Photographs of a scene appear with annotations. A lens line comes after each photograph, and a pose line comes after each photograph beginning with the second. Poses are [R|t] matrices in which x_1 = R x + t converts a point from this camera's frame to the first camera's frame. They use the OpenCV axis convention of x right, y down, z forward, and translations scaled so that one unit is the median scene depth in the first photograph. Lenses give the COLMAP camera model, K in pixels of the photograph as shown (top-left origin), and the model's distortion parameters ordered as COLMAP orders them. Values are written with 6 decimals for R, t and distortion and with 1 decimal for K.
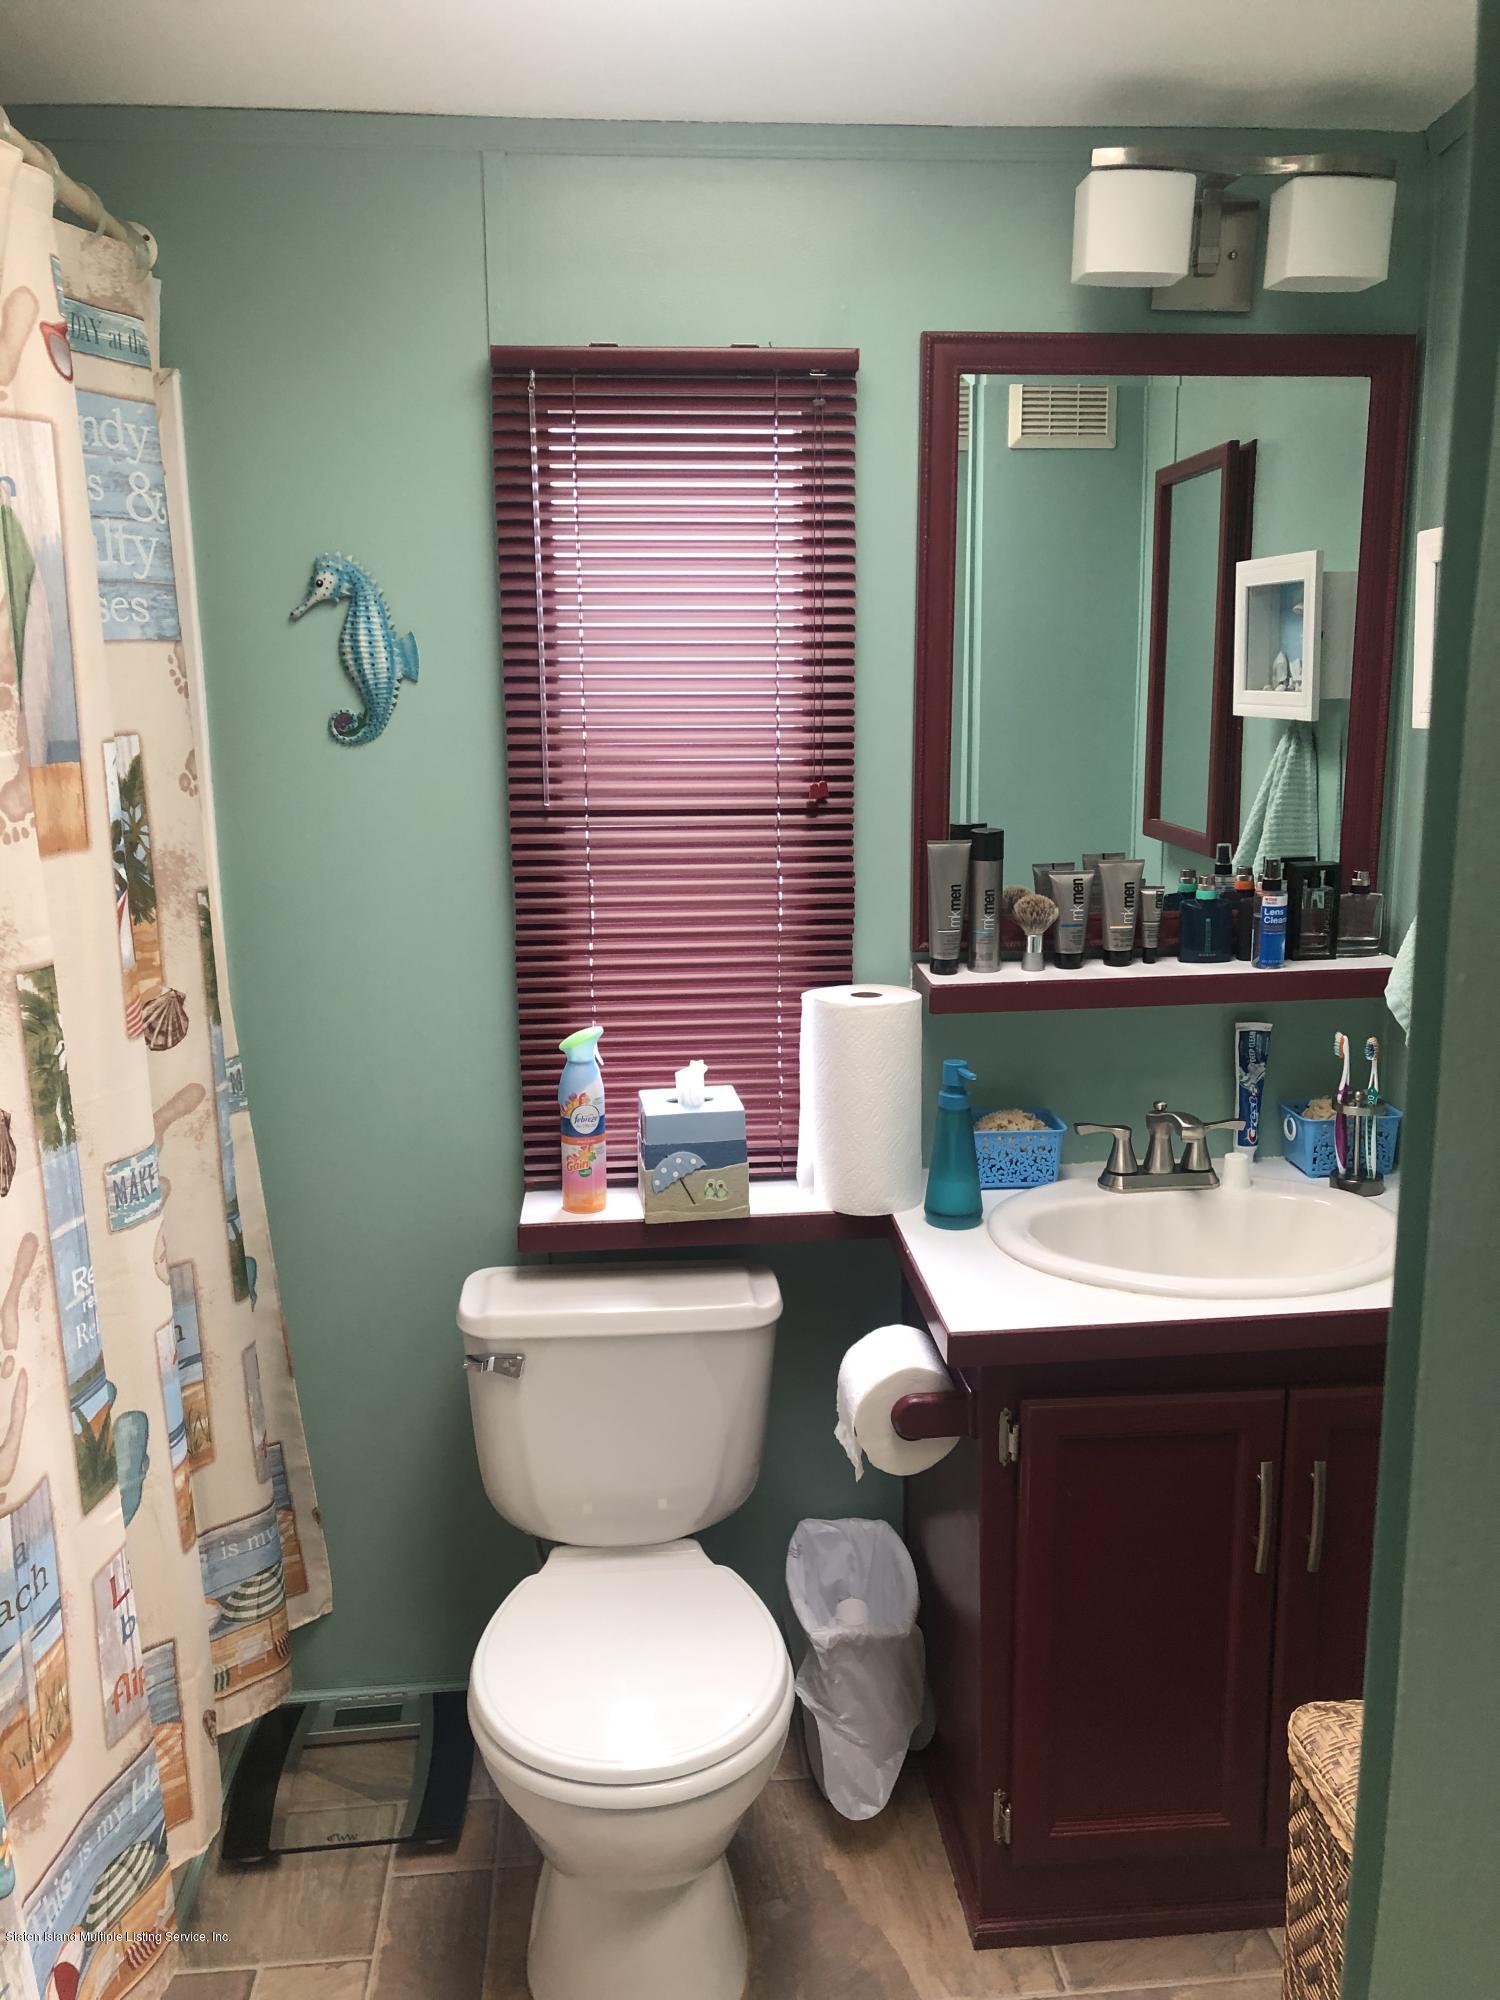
lens RADIAL K [[1628.8, 0, 755.9], [0, 1628.8, 993.9], [0, 0, 1]] dist [0.039366, -0.034058]
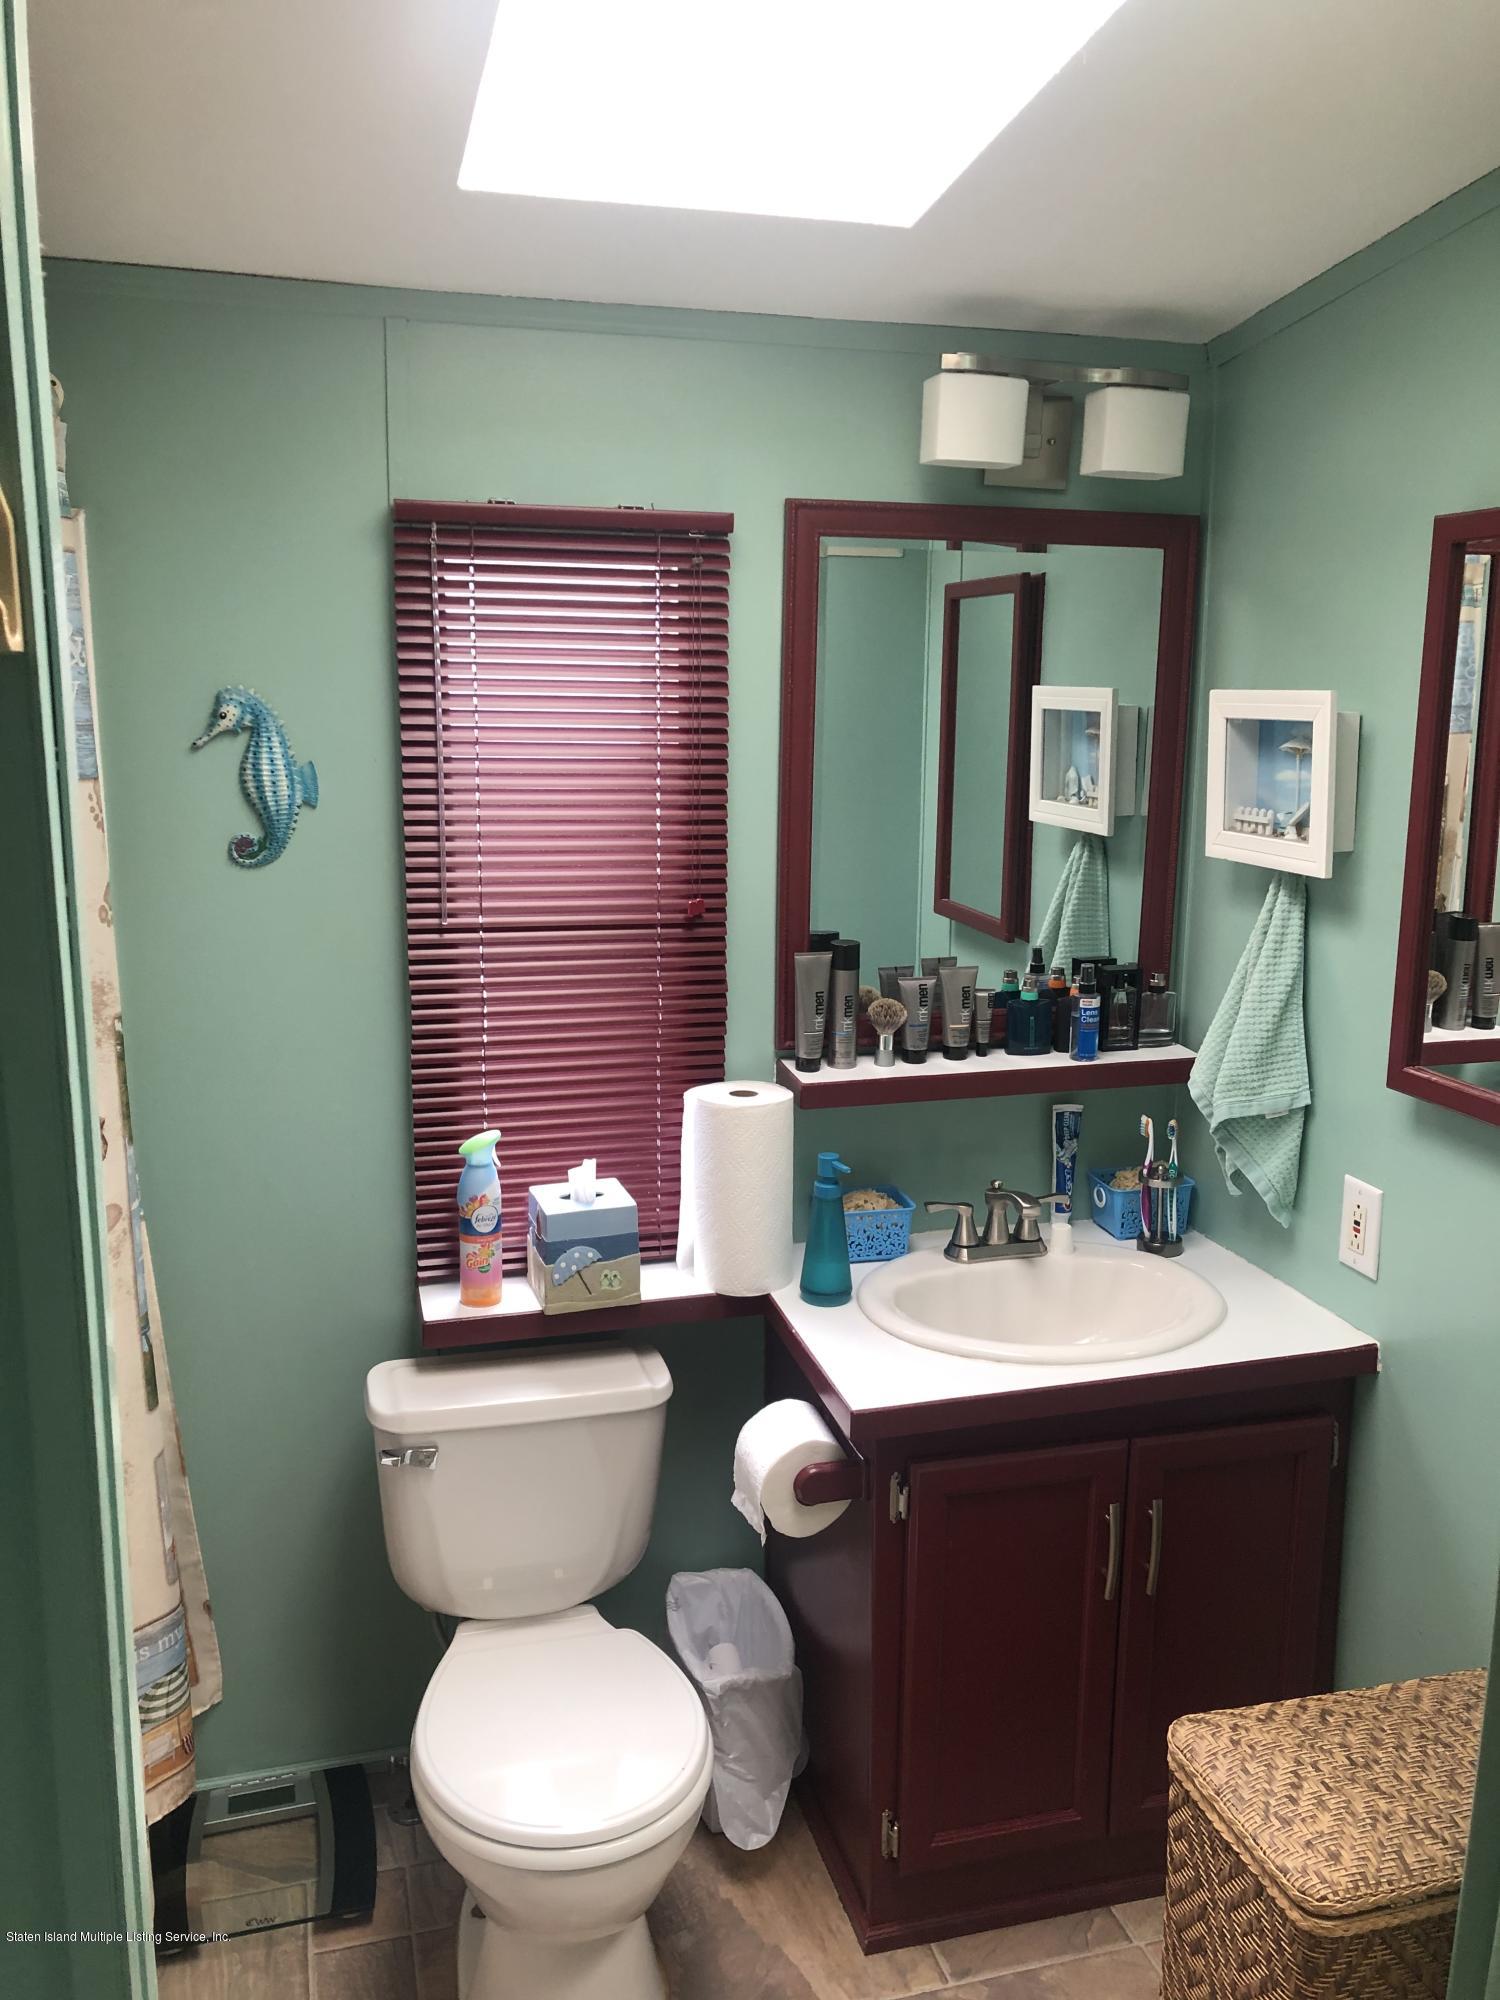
lens RADIAL K [[1621.0, 0, 754.1], [0, 1621.0, 993.4], [0, 0, 1]] dist [0.029293, -0.008304]
pose [[0.983352, -0.014635, 0.181119, -0.122859], [0.015143, 0.999884, -0.001425, -0.066674], [-0.181078, 0.004144, 0.983460, -0.076179]]
